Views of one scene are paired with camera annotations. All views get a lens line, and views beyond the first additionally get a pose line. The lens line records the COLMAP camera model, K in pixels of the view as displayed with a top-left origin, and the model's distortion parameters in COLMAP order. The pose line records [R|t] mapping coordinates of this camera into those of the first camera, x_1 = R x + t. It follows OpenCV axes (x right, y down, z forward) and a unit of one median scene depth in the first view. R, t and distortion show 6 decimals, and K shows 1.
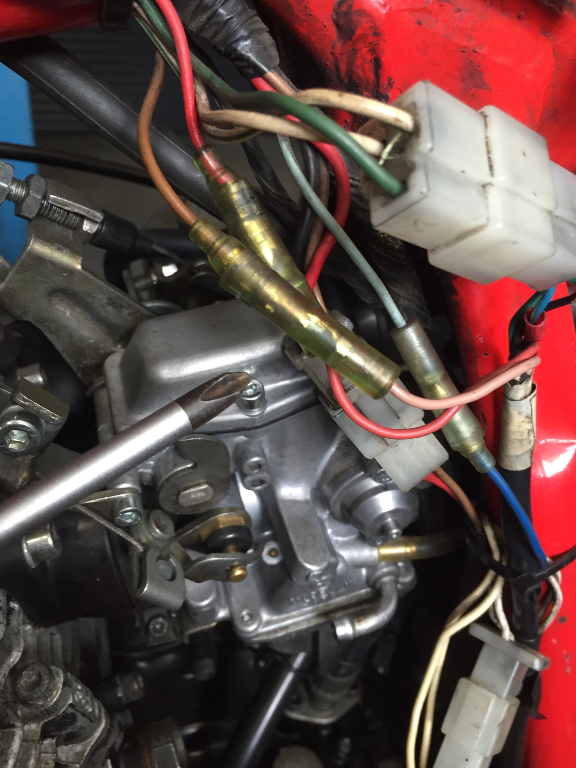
lens RADIAL K [[659.5, 0, 287.3], [0, 659.5, 381.6], [0, 0, 1]] dist [0.062239, -0.096522]
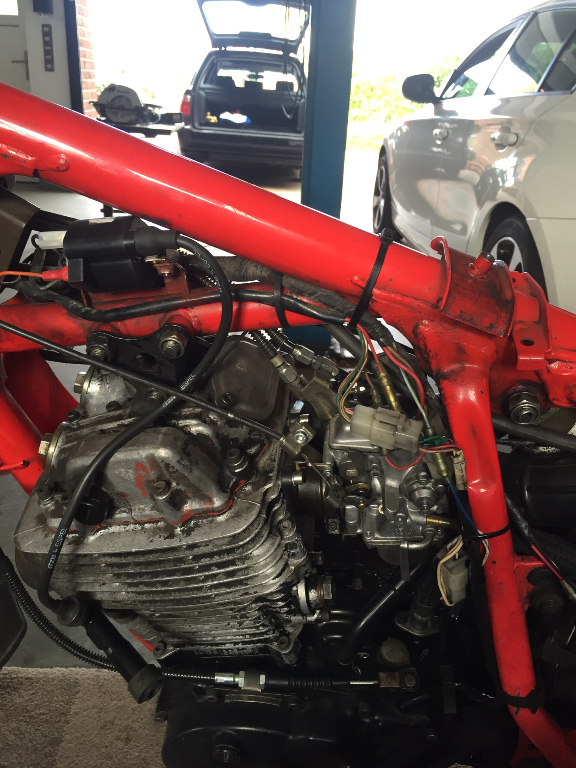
lens RADIAL K [[659.5, 0, 287.9], [0, 659.5, 381.7], [0, 0, 1]] dist [0.062239, -0.096522]
pose [[0.915015, 0.163816, -0.368663, 0.541415], [-0.189573, 0.981261, -0.034491, -0.054475], [0.356105, 0.101448, 0.928923, -1.610545]]
